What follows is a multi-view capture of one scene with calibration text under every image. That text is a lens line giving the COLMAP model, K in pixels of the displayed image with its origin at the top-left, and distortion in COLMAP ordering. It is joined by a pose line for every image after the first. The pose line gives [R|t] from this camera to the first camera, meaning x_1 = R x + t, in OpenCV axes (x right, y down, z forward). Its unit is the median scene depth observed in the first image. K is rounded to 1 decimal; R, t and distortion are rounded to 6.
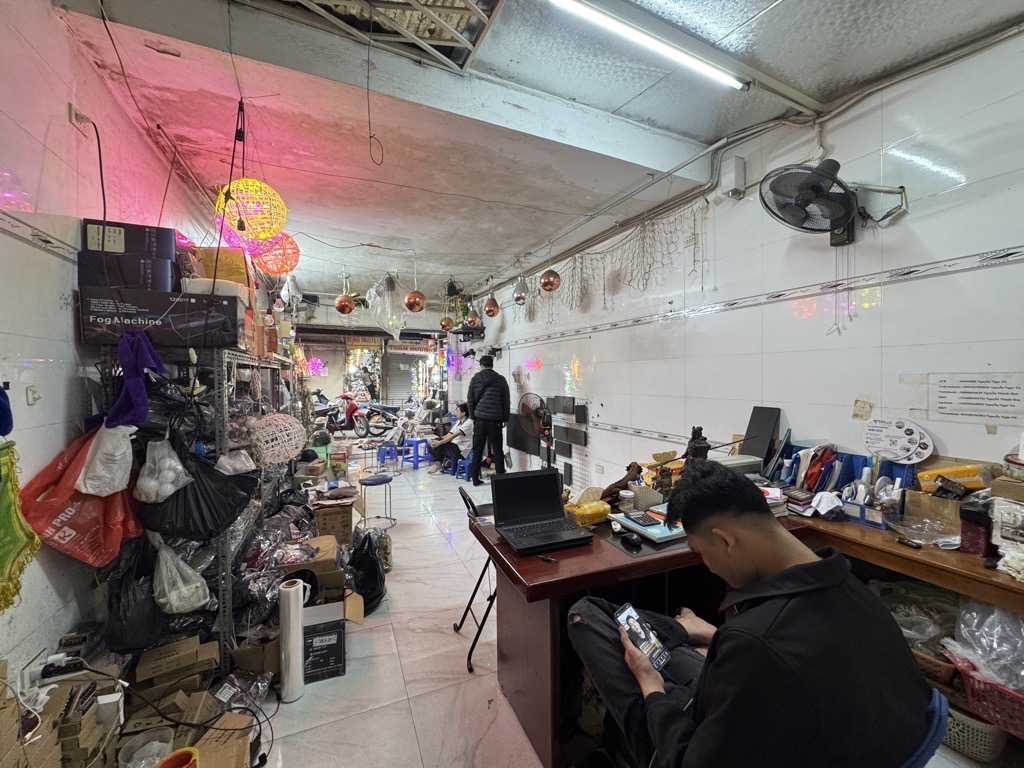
lens RADIAL K [[413.0, 0, 515.1], [0, 413.0, 384.5], [0, 0, 1]] dist [-0.000728, -0.000422]
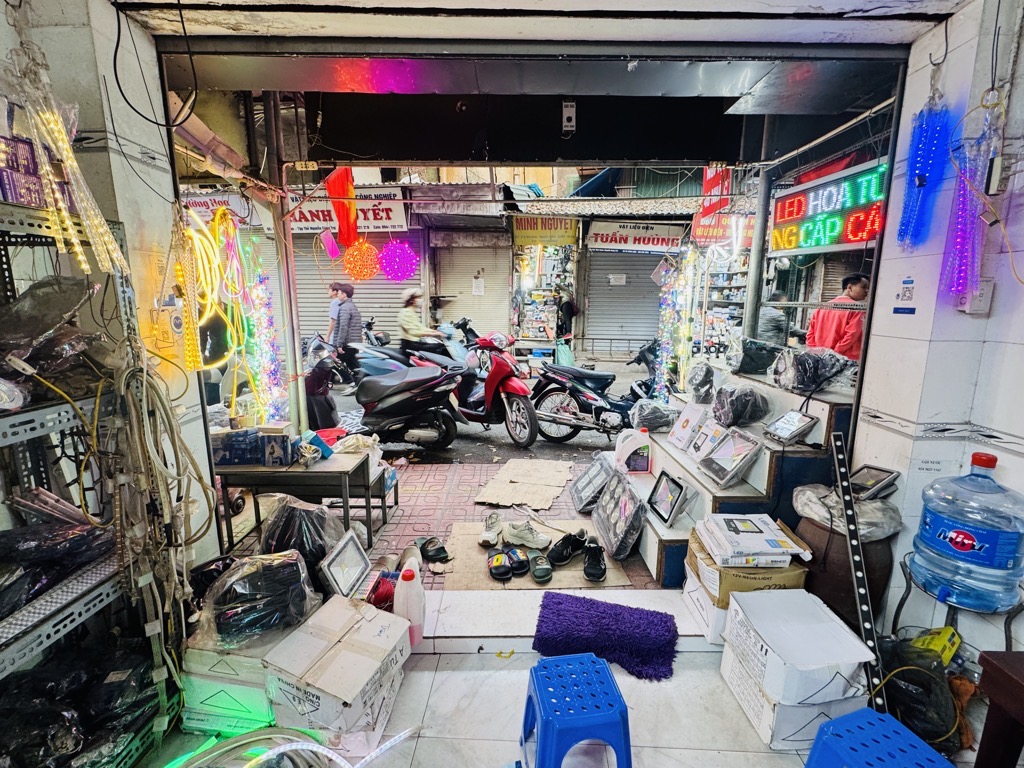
lens RADIAL K [[455.8, 0, 513.2], [0, 455.8, 381.0], [0, 0, 1]] dist [-0.001569, -0.000441]
pose [[0.899172, 0.086930, -0.428875, -0.821588], [-0.017841, 0.986538, 0.162559, -0.035177], [0.437232, -0.138517, 0.888617, 2.617181]]
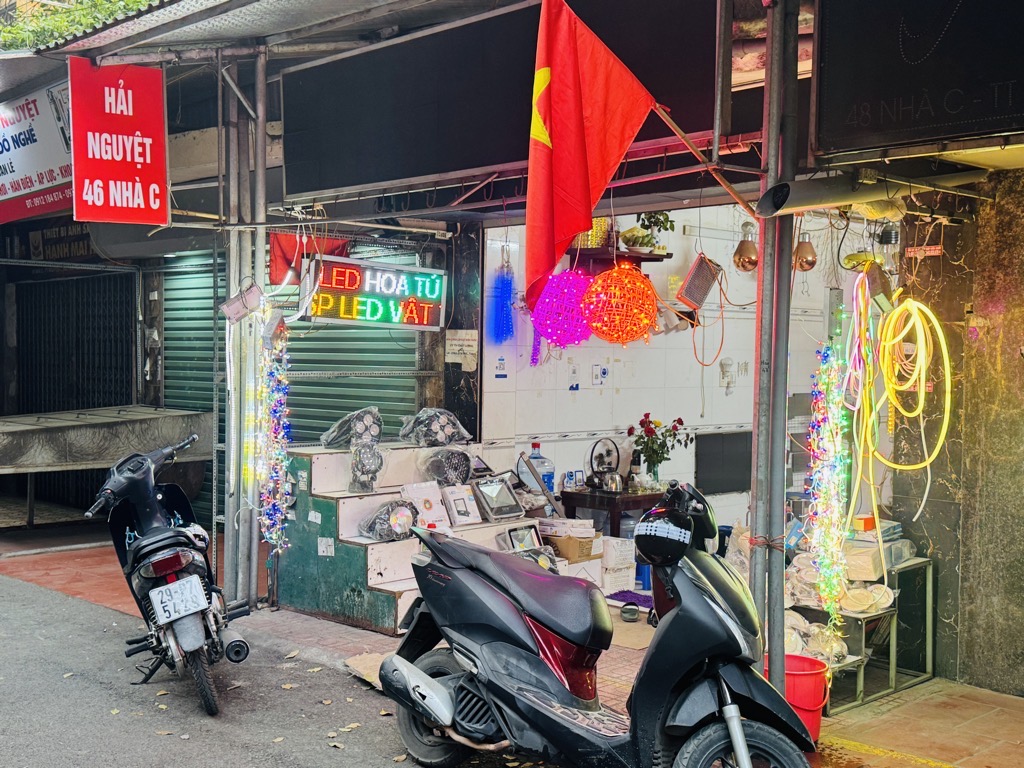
lens RADIAL K [[1229.8, 0, 512.4], [0, 1229.8, 386.4], [0, 0, 1]] dist [-0.003389, 0.000000]
pose [[-0.321373, -0.022721, 0.946680, -3.955090], [0.009799, 0.999579, 0.027317, -0.106537], [-0.946902, 0.018055, -0.321015, 4.734434]]
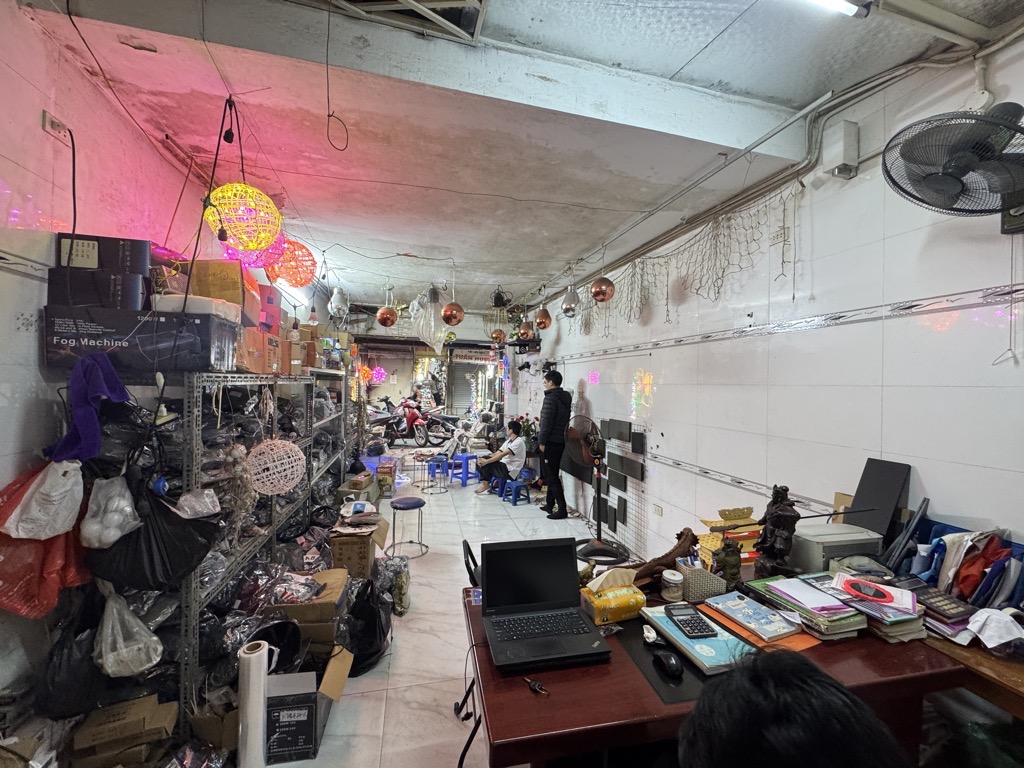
lens RADIAL K [[413.0, 0, 512.9], [0, 413.0, 383.9], [0, 0, 1]] dist [-0.000728, -0.000422]
pose [[0.983603, 0.026052, -0.178456, 0.104569], [-0.029828, 0.999384, -0.018505, -0.054081], [0.177864, 0.023524, 0.983774, 0.199785]]
